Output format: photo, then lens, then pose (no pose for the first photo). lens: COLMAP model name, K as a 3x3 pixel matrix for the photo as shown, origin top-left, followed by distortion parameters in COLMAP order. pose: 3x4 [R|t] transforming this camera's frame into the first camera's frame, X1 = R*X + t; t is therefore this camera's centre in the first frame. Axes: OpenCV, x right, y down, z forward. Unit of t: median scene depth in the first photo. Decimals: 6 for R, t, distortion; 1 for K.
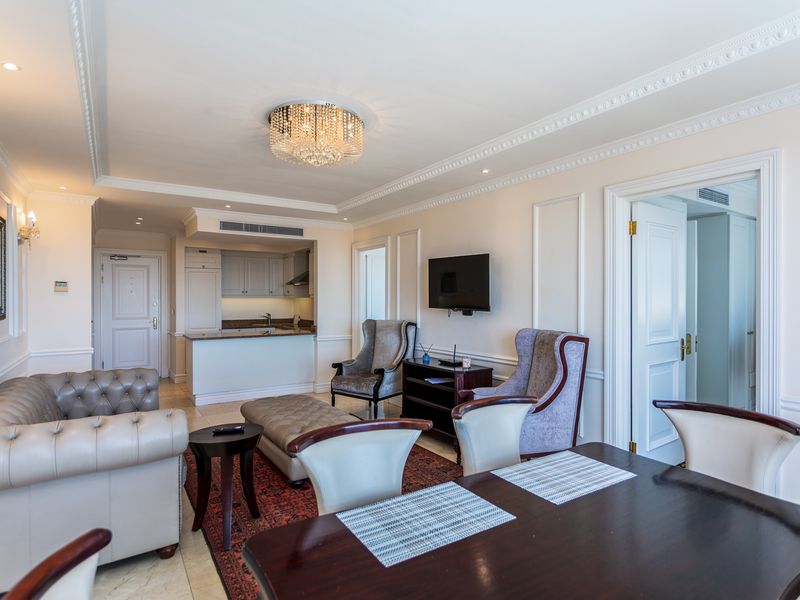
lens RADIAL K [[436.1, 0, 400.0], [0, 436.1, 300.0], [0, 0, 1]] dist [0.001202, 0.000329]
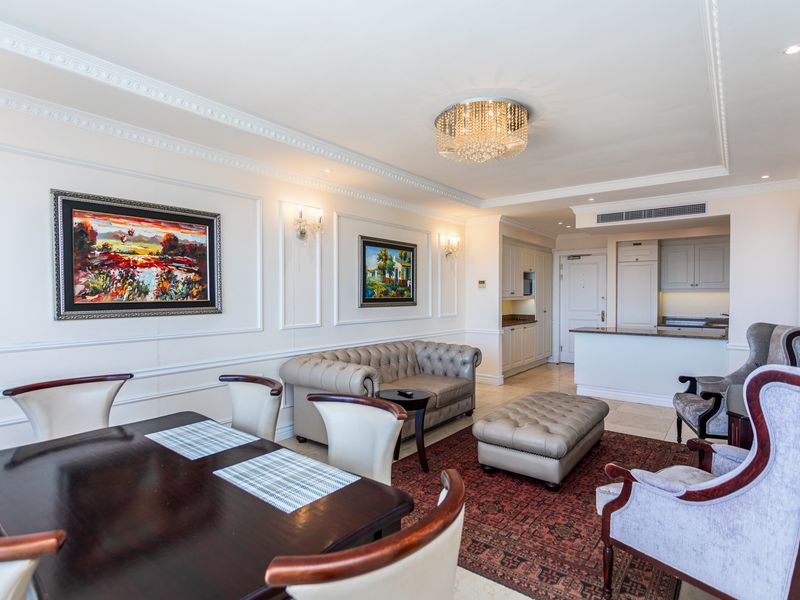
lens RADIAL K [[428.3, 0, 400.0], [0, 428.3, 300.0], [0, 0, 1]] dist [0.003427, 0.000610]
pose [[0.328941, 0.014419, -0.944240, 0.597185], [-0.002956, 0.999894, 0.014239, 0.001404], [0.944346, -0.001892, 0.328949, 0.417097]]
